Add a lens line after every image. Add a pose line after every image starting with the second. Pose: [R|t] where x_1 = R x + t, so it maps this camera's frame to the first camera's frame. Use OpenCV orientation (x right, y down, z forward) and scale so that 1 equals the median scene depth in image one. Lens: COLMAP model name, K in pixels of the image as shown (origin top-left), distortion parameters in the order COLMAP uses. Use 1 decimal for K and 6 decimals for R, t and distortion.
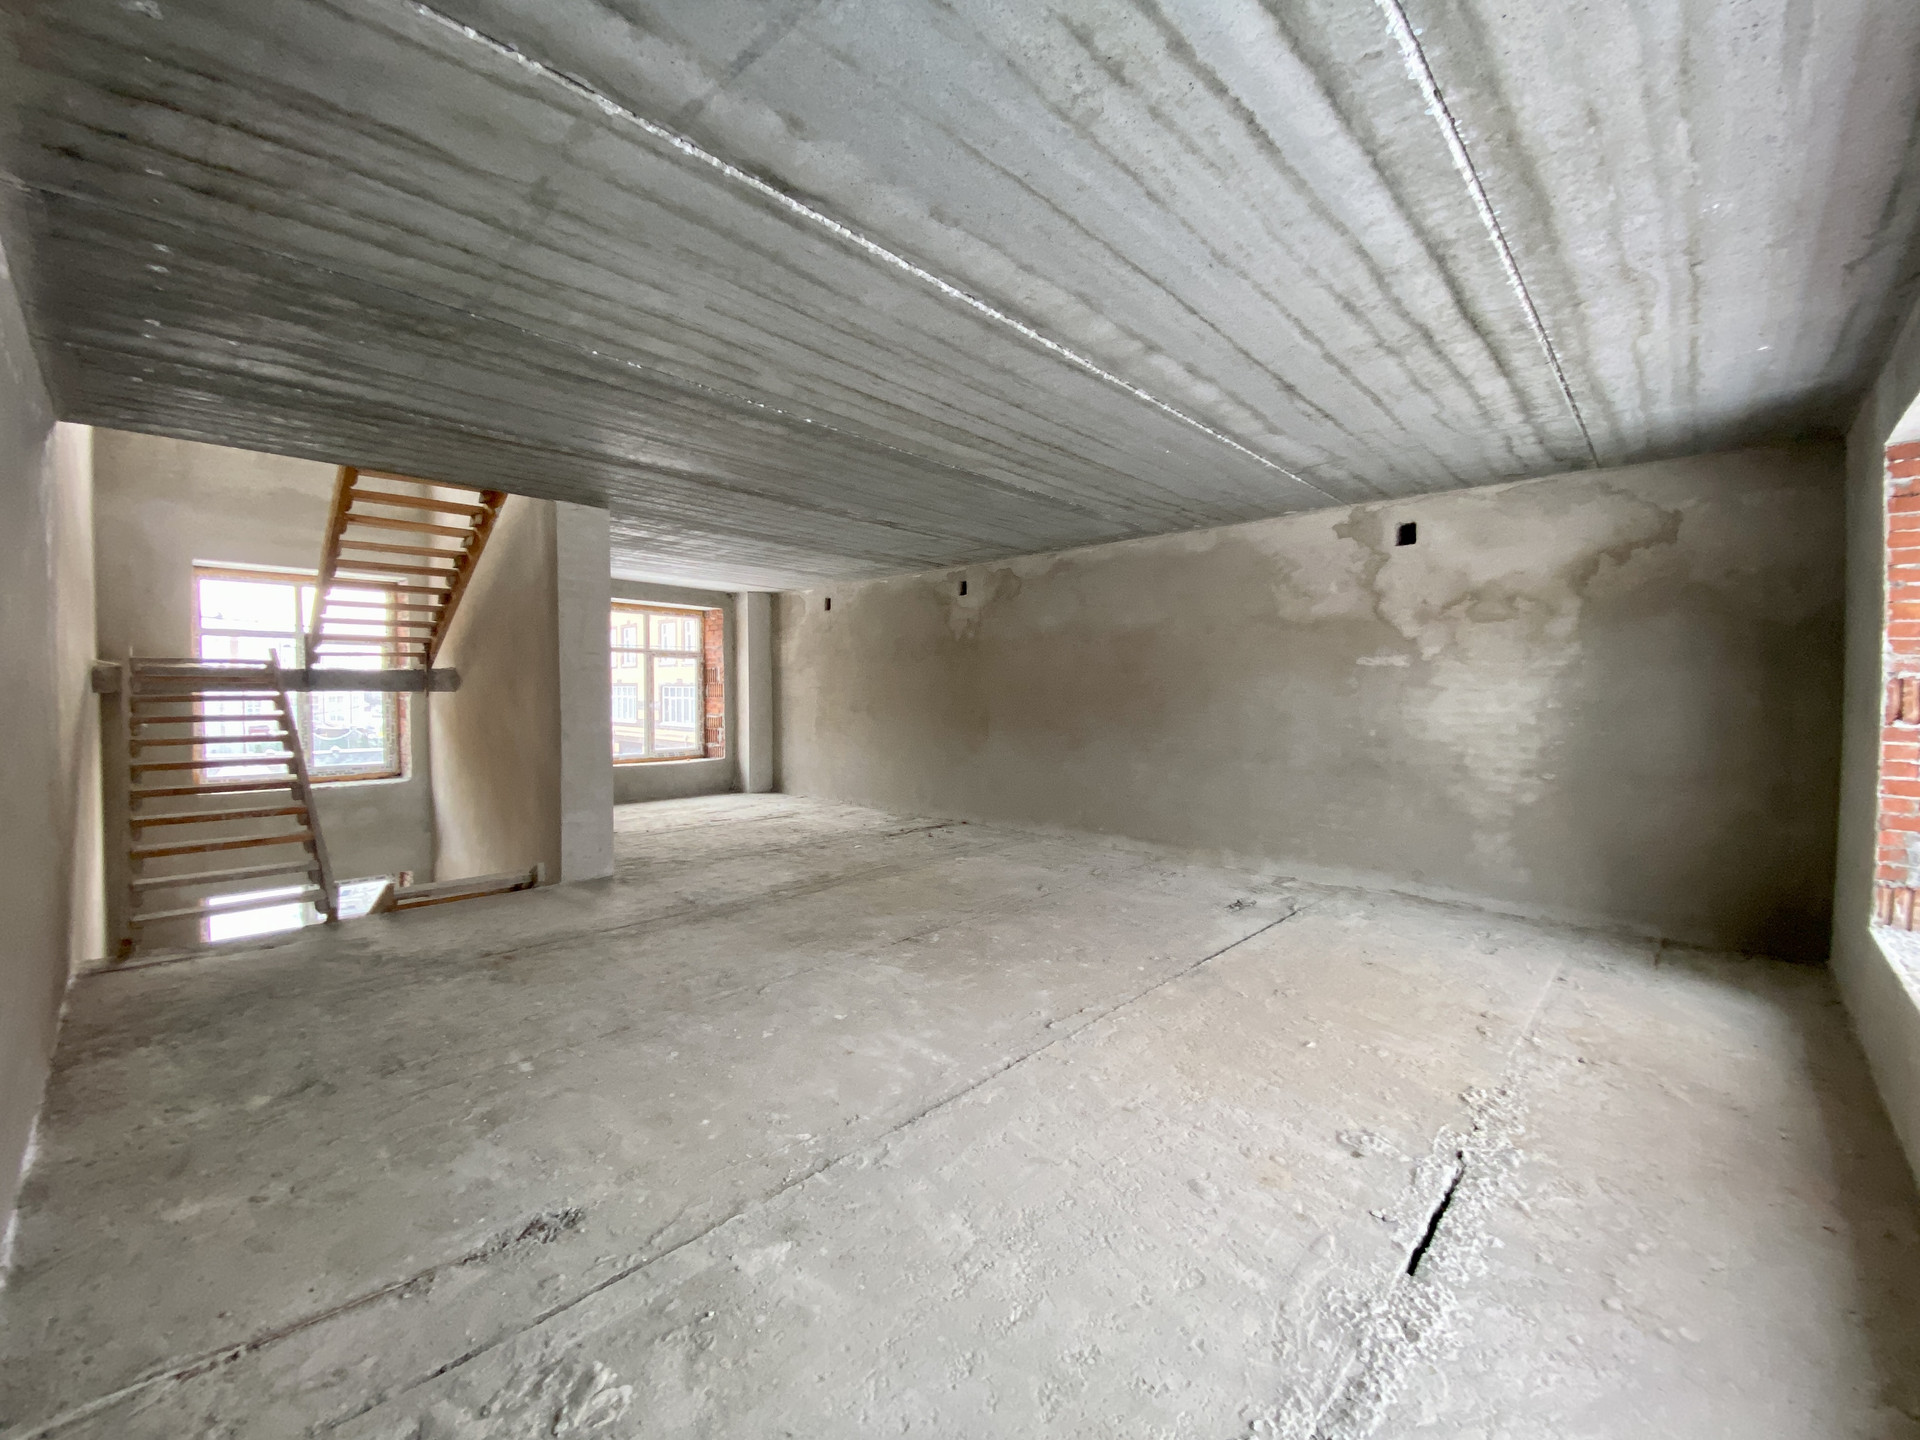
lens RADIAL K [[778.0, 0, 955.8], [0, 778.0, 719.3], [0, 0, 1]] dist [0.009882, -0.007217]
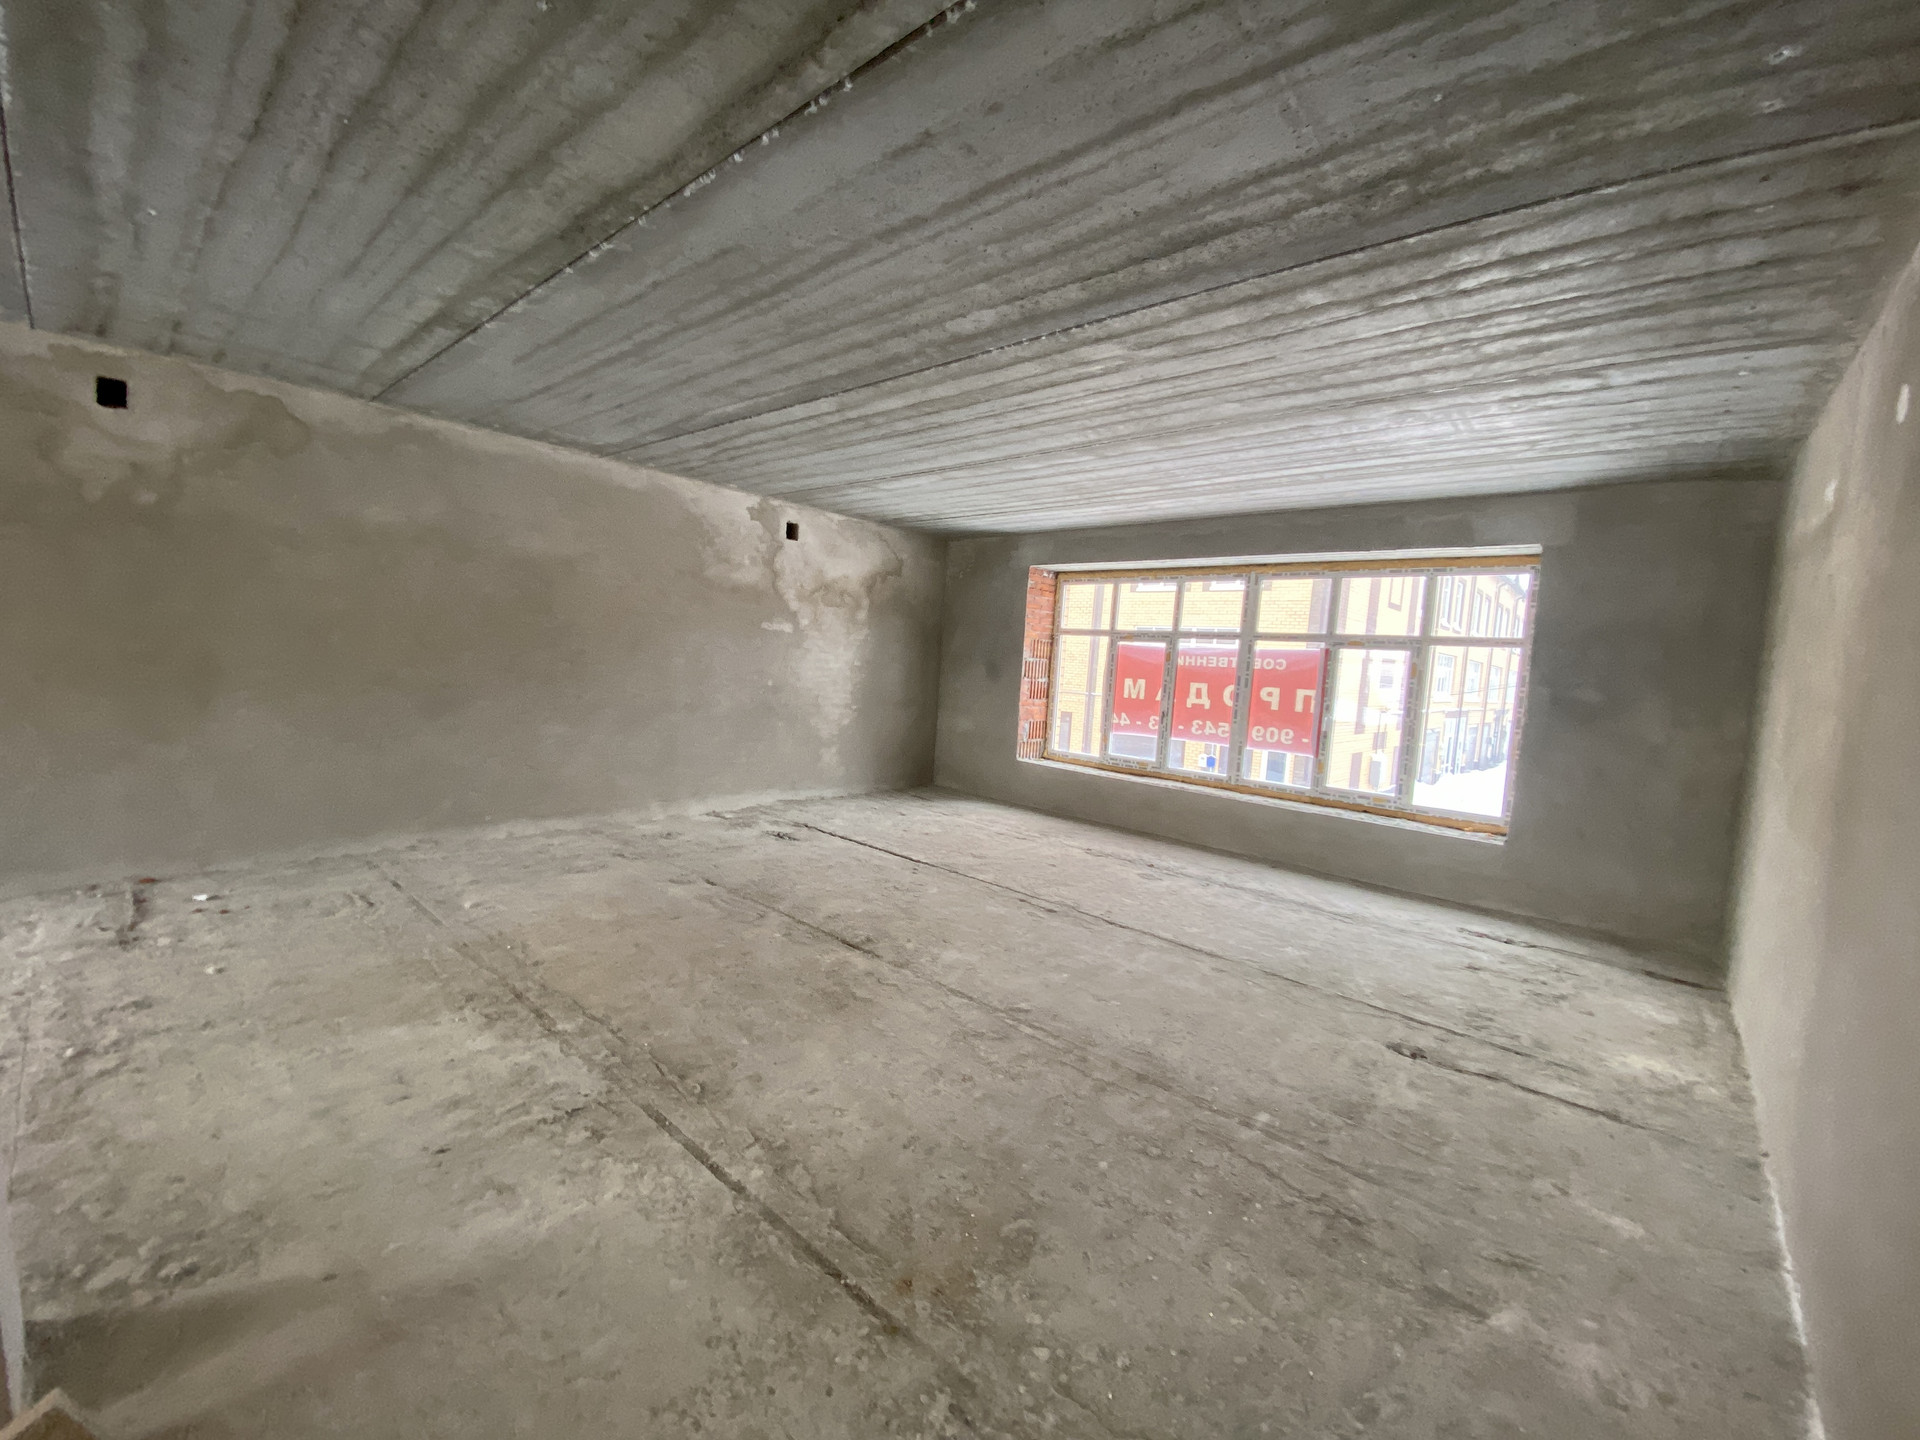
lens RADIAL K [[778.0, 0, 953.9], [0, 778.0, 718.0], [0, 0, 1]] dist [0.009882, -0.007217]
pose [[-0.040761, -0.084251, 0.995610, -0.856078], [-0.030772, 0.996072, 0.083031, -0.045925], [-0.998695, -0.027252, -0.043194, 0.866759]]
